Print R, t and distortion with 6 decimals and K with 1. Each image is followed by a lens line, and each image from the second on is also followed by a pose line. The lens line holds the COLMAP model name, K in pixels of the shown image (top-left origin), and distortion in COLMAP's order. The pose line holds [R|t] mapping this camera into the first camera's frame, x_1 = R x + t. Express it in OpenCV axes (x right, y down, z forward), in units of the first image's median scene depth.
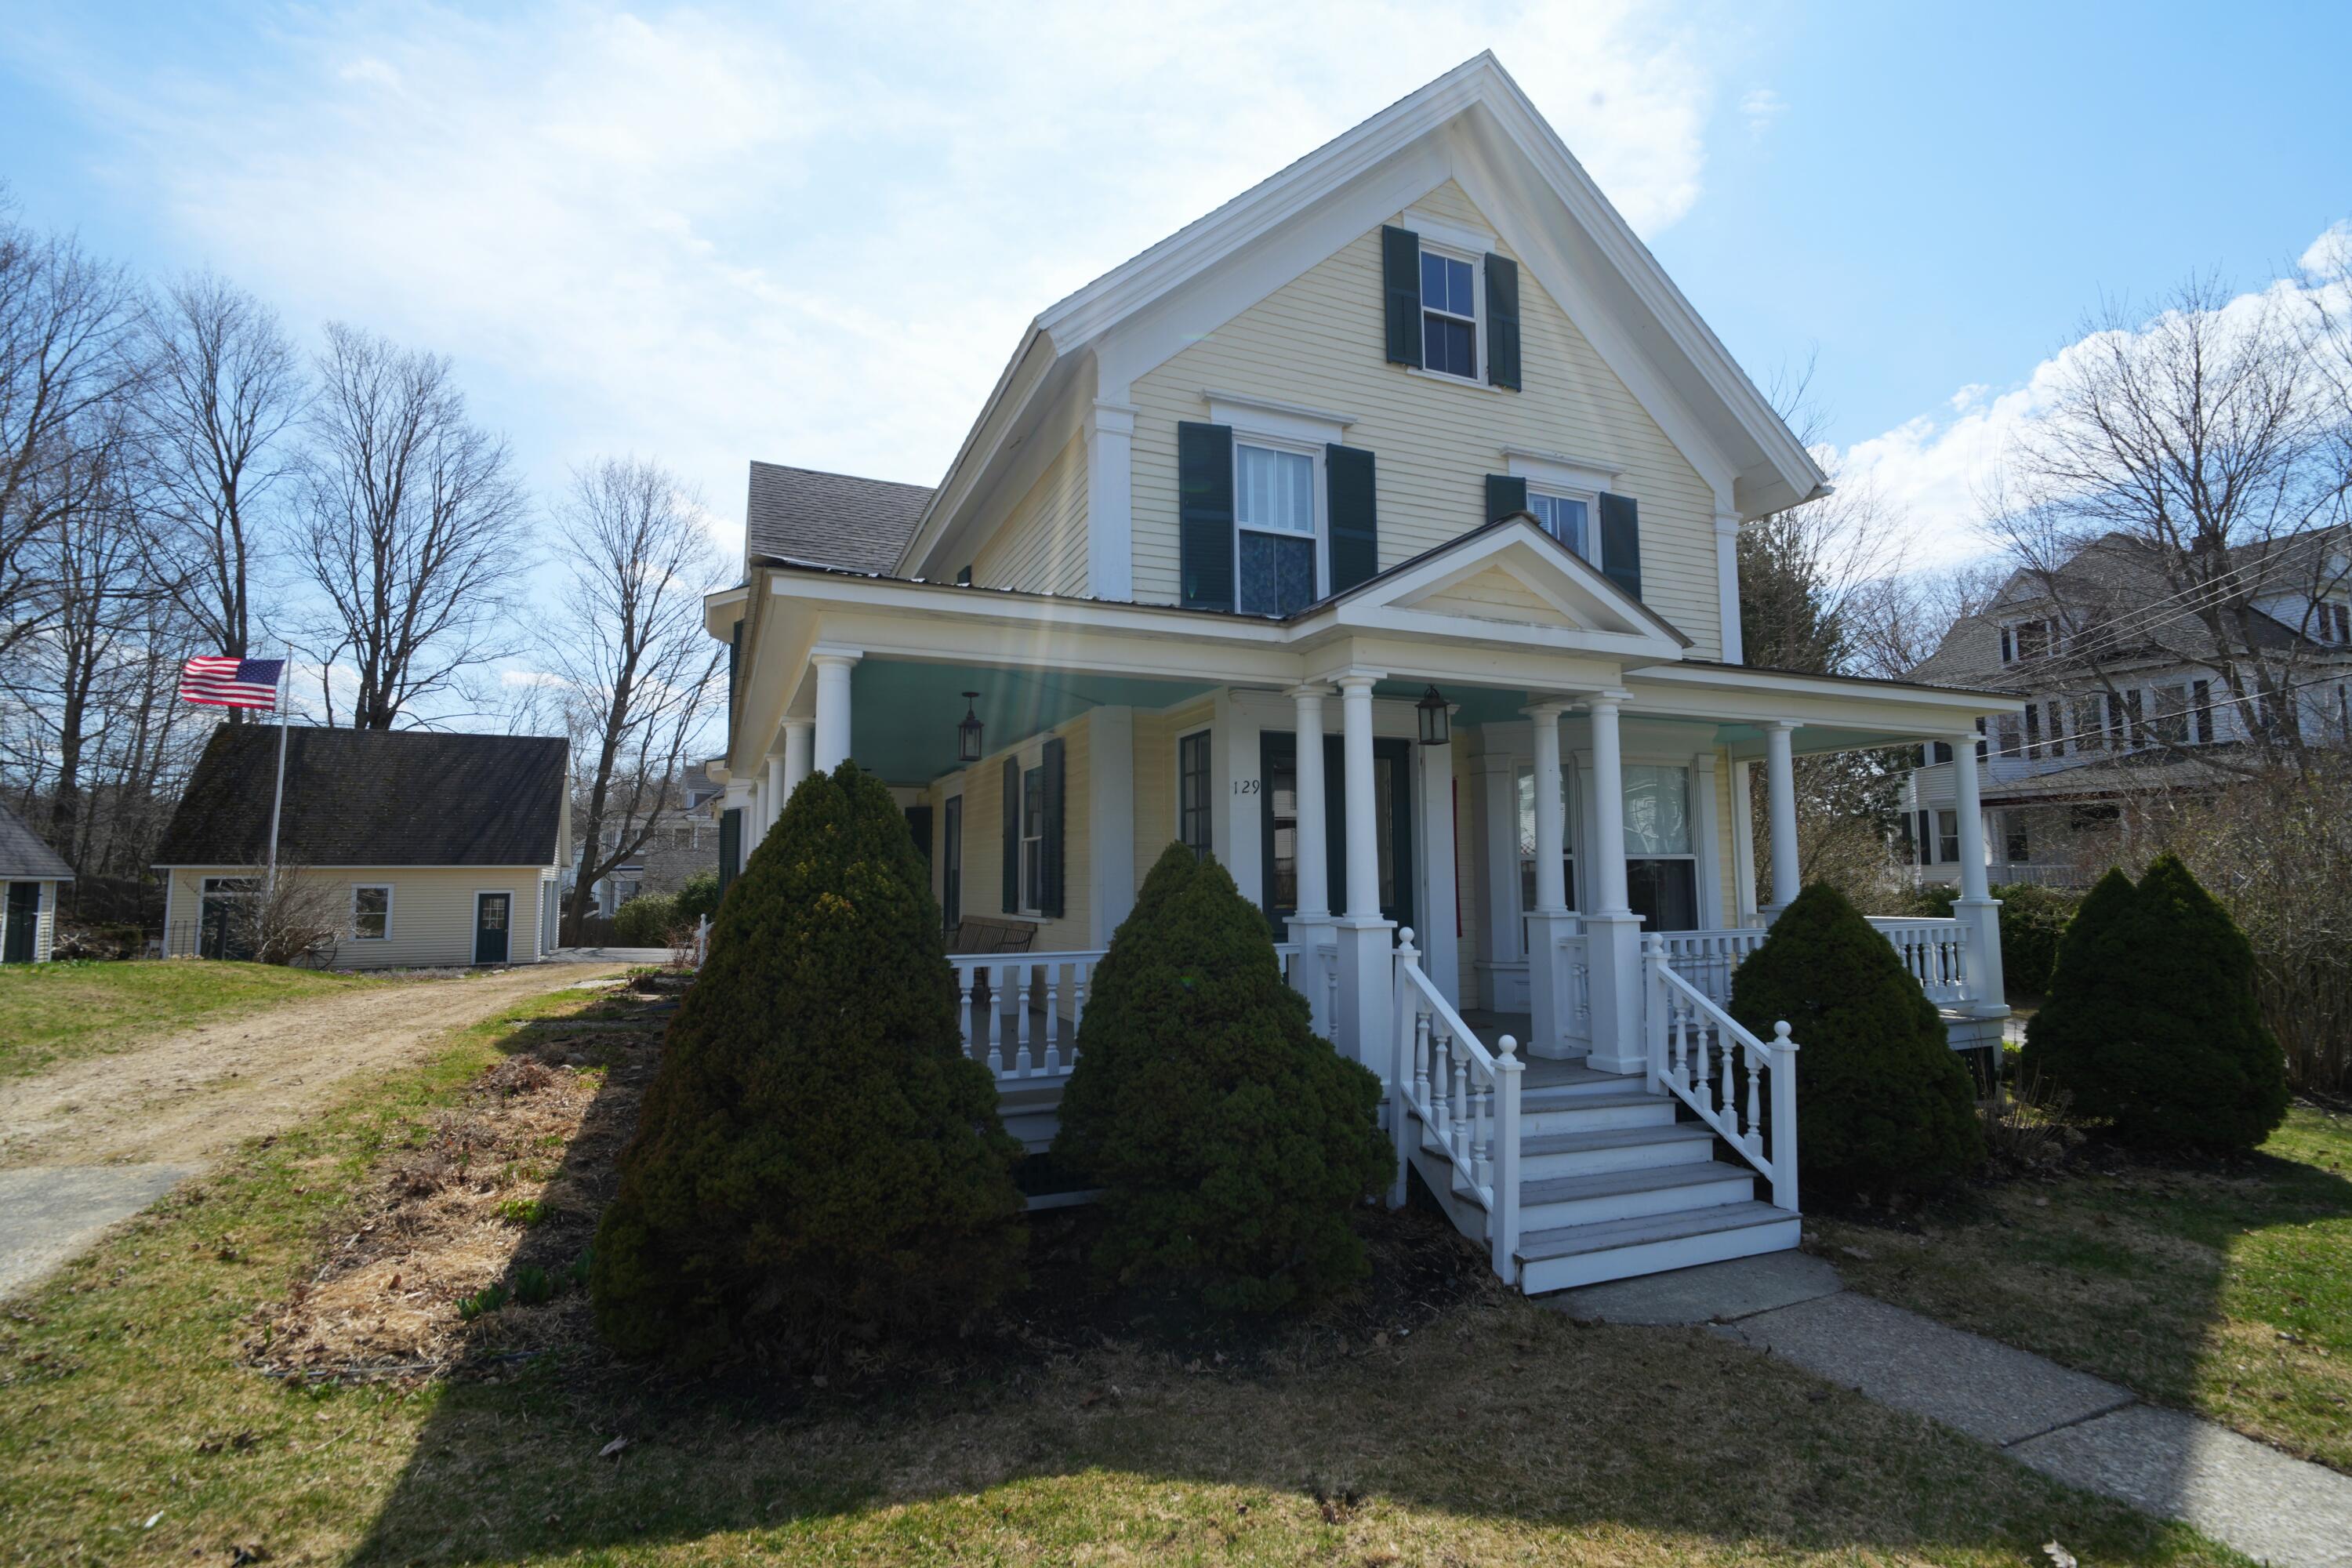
lens RADIAL K [[1099.4, 0, 1185.2], [0, 1099.4, 779.4], [0, 0, 1]] dist [-0.001532, -0.005382]
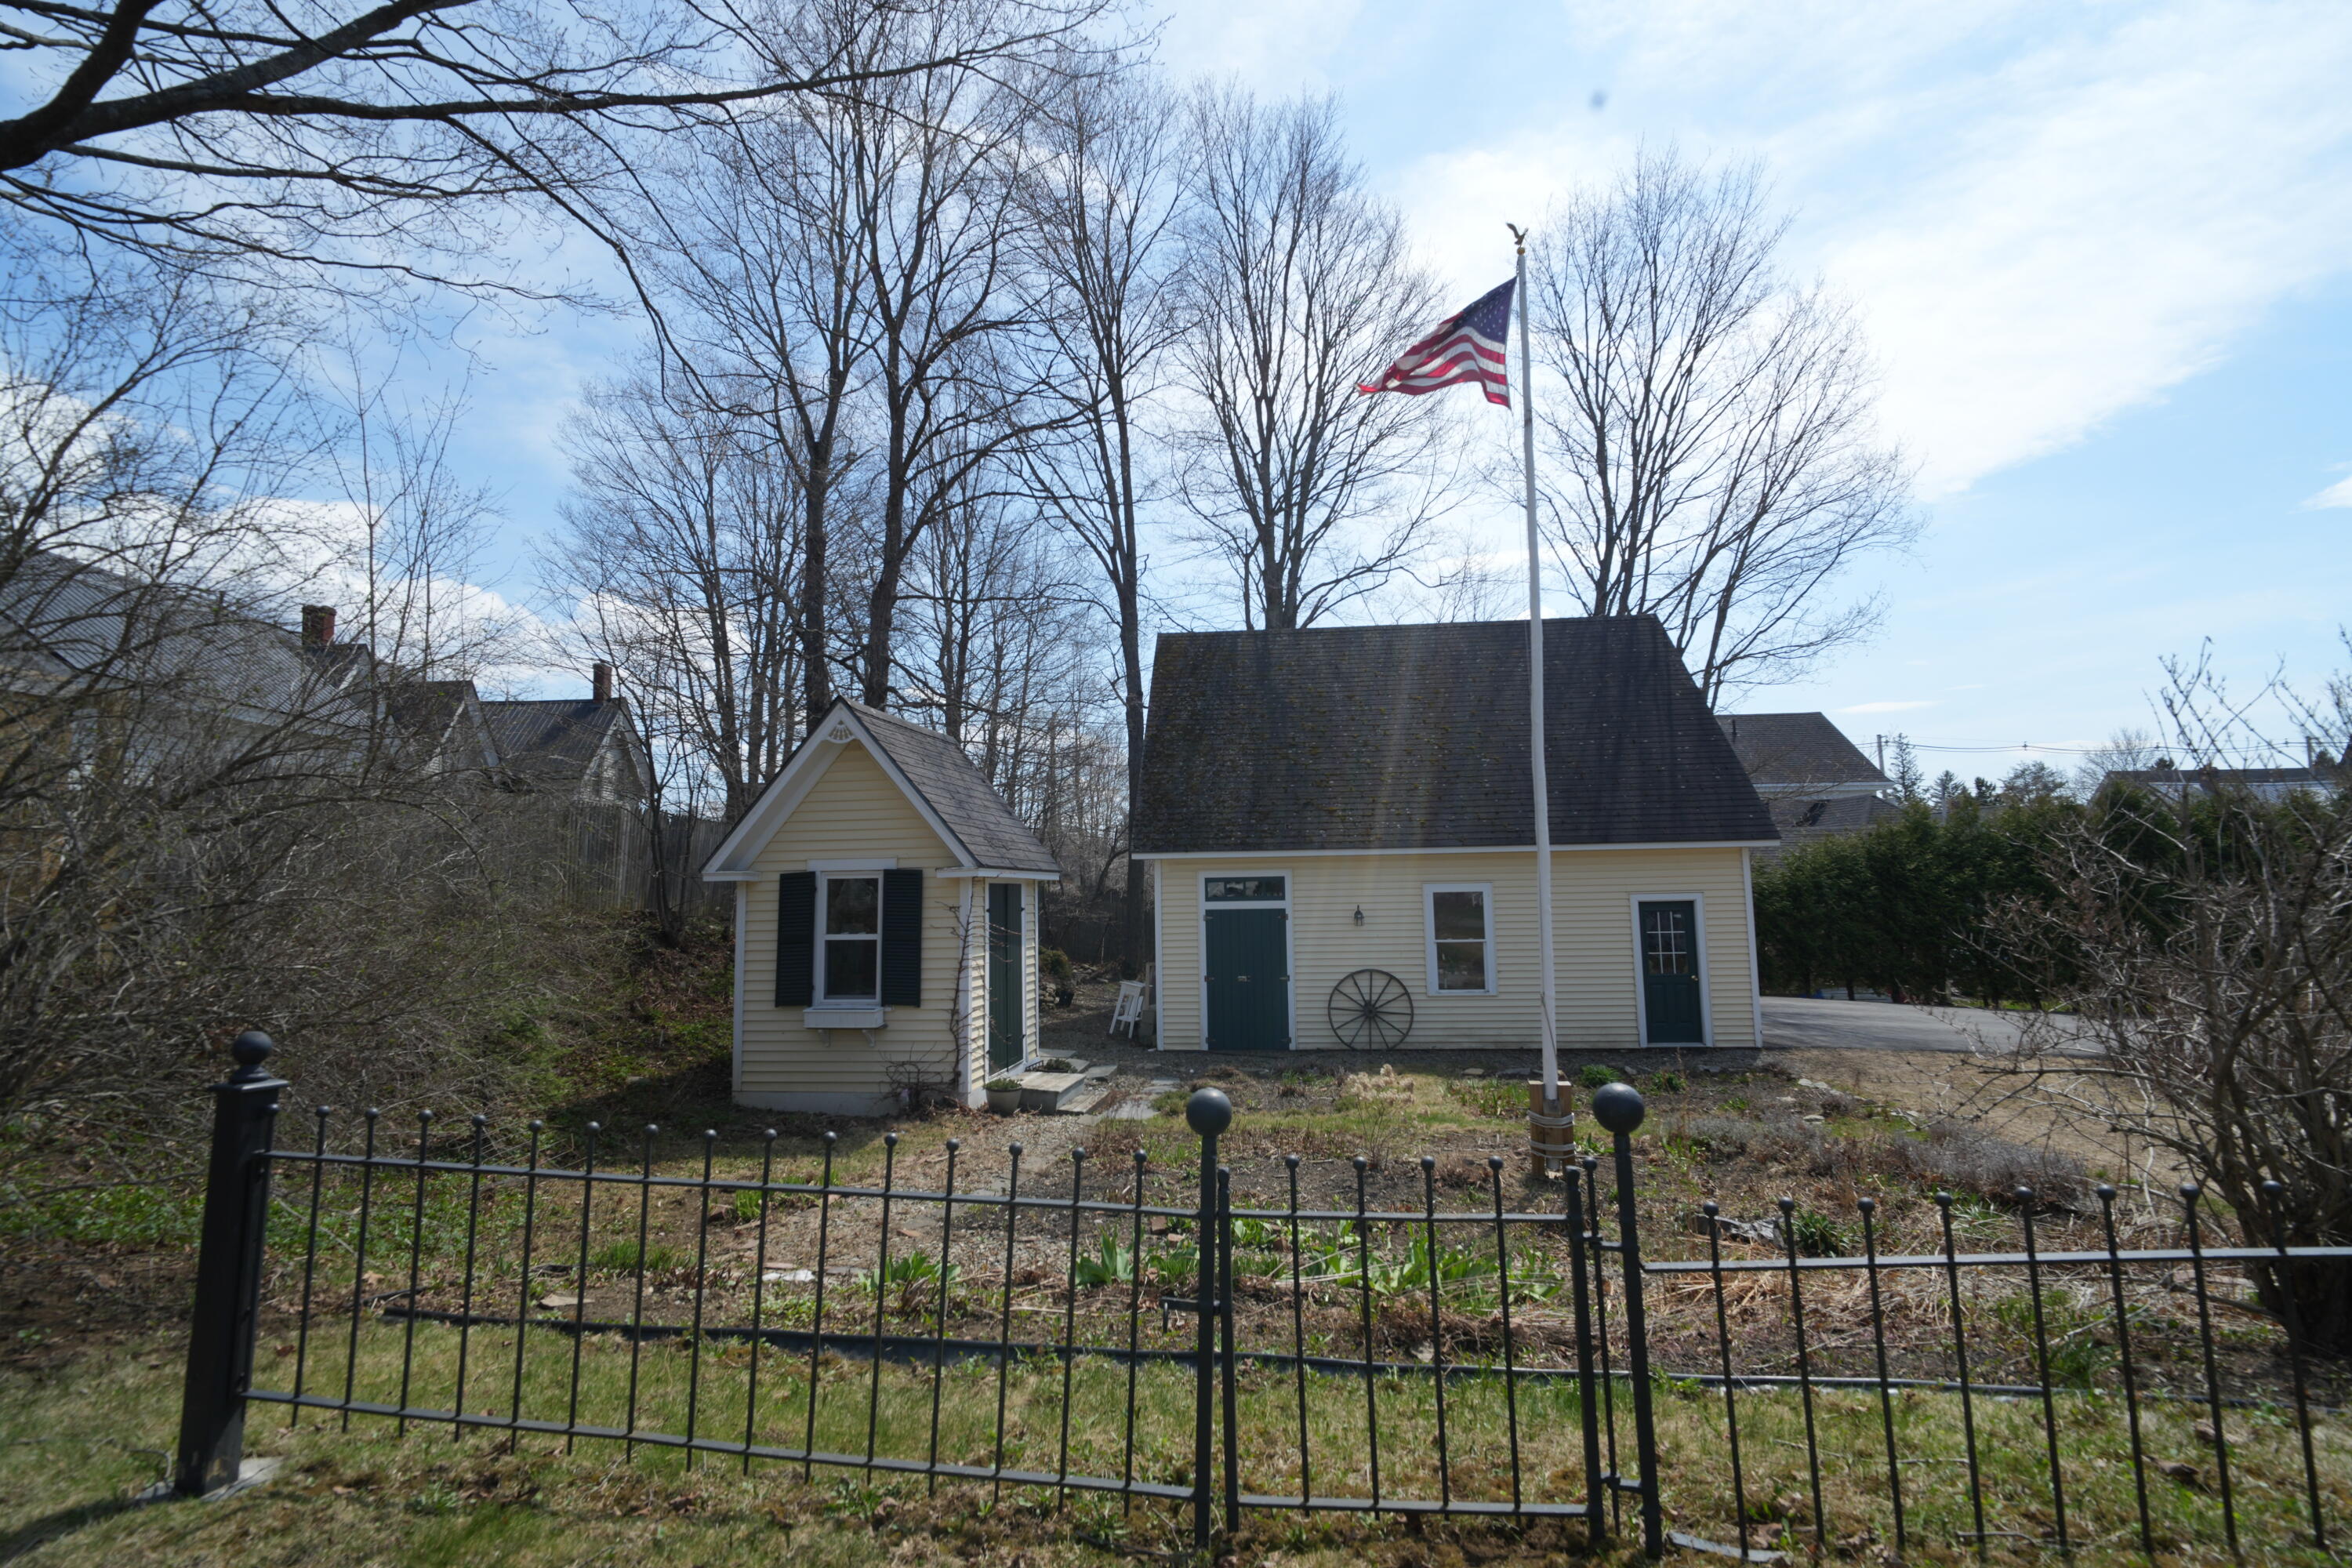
lens RADIAL K [[1077.1, 0, 1186.9], [0, 1077.1, 779.1], [0, 0, 1]] dist [0.001140, -0.005183]
pose [[0.858211, -0.063232, -0.509388, -1.594764], [0.059068, 0.997957, -0.024363, 0.135001], [0.509887, -0.009180, 0.860192, 1.348950]]
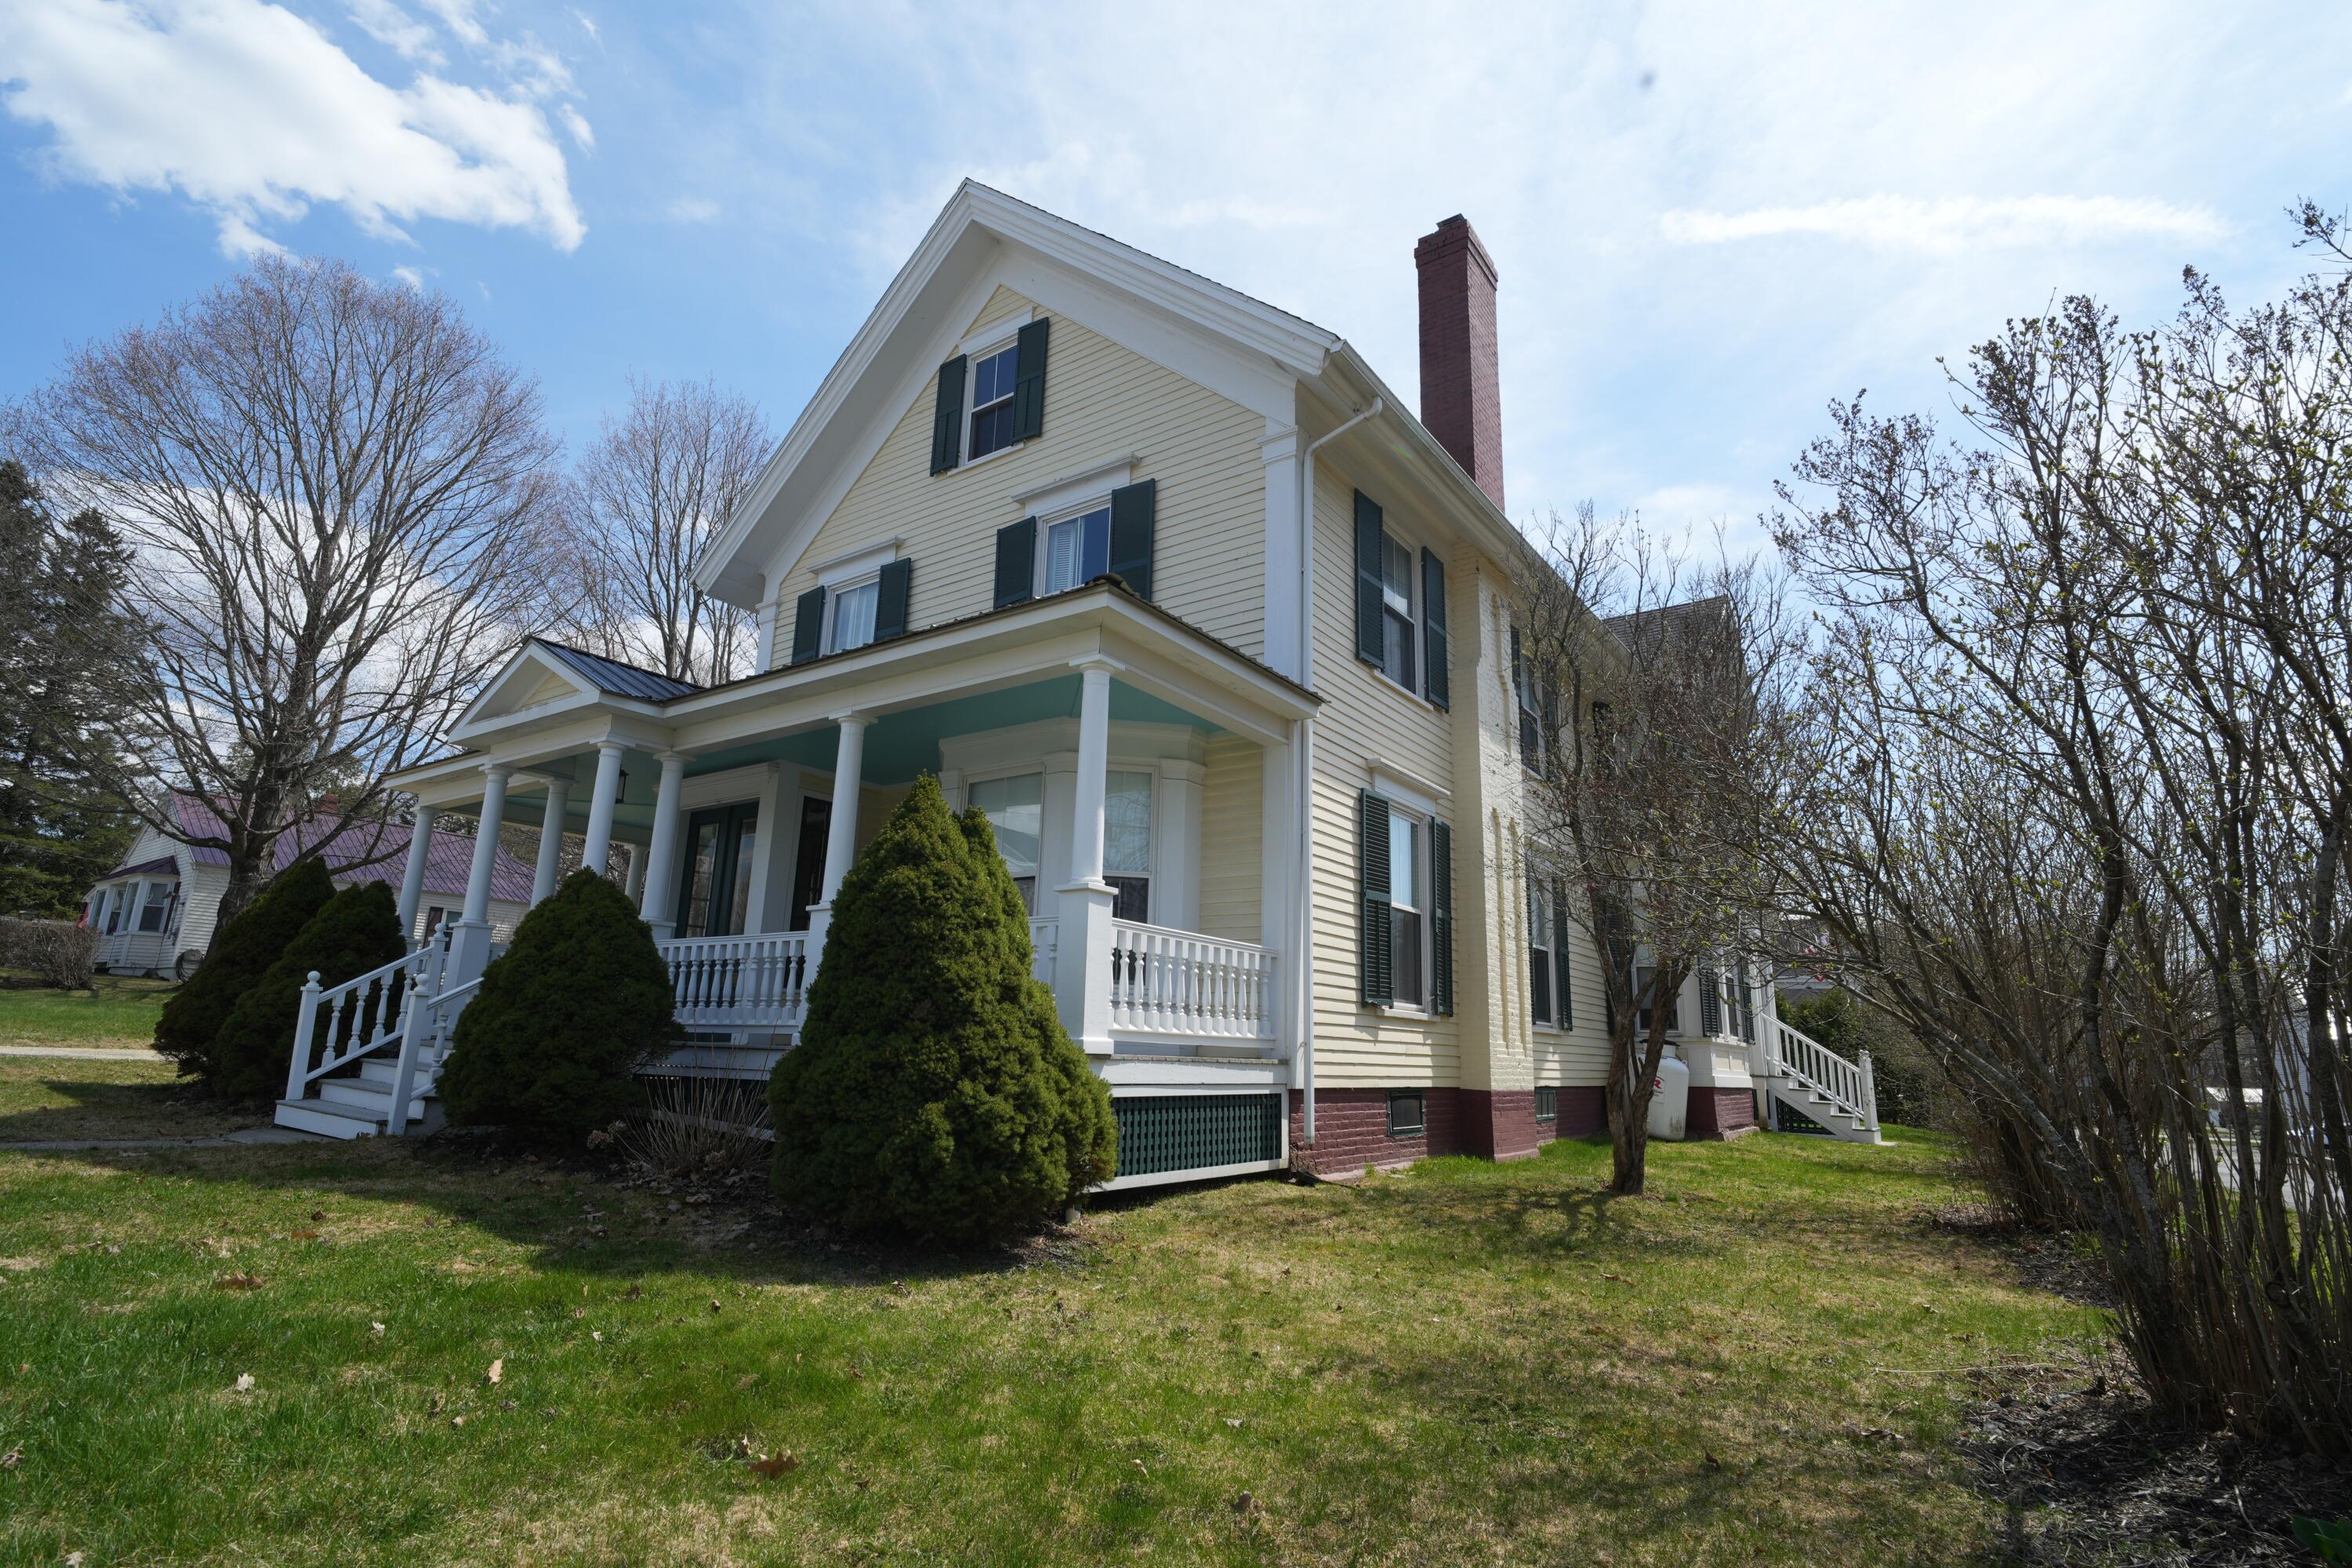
lens RADIAL K [[1138.0, 0, 1177.4], [0, 1138.0, 781.3], [0, 0, 1]] dist [0.001043, -0.005977]
pose [[0.515214, -0.179627, -0.838027, 1.201213], [0.042155, 0.981918, -0.184554, 0.157373], [0.856024, 0.059758, 0.513470, 0.599987]]
